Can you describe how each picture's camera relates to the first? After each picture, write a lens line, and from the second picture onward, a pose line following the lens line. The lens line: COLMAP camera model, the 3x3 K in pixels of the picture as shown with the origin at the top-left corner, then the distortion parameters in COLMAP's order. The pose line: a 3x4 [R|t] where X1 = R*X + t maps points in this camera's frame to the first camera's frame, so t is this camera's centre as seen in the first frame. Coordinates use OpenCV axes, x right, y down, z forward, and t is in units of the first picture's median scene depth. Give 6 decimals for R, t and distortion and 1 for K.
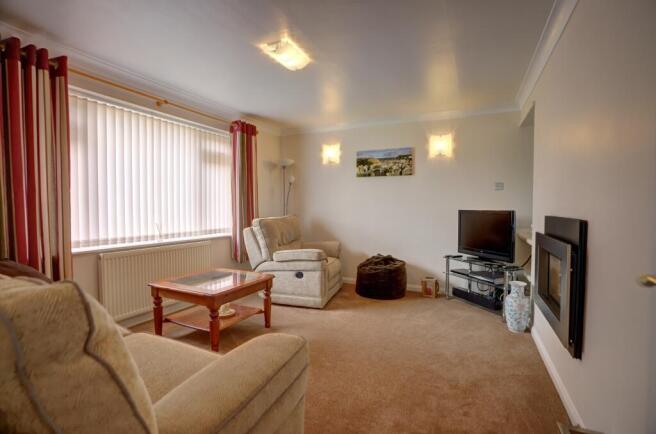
lens RADIAL K [[308.5, 0, 326.9], [0, 308.5, 215.4], [0, 0, 1]] dist [-0.005174, -0.000130]
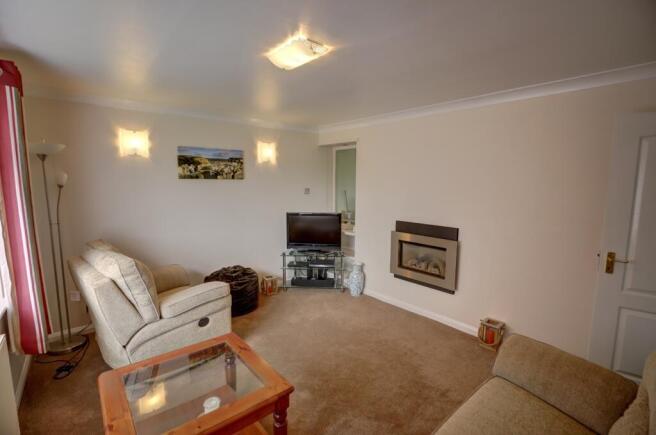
lens RADIAL K [[308.5, 0, 325.7], [0, 308.5, 219.1], [0, 0, 1]] dist [-0.005174, -0.000130]
pose [[0.414204, -0.112890, 0.903156, -0.503451], [0.025036, 0.993316, 0.112677, -0.107758], [-0.909840, -0.024060, 0.414262, 0.352463]]
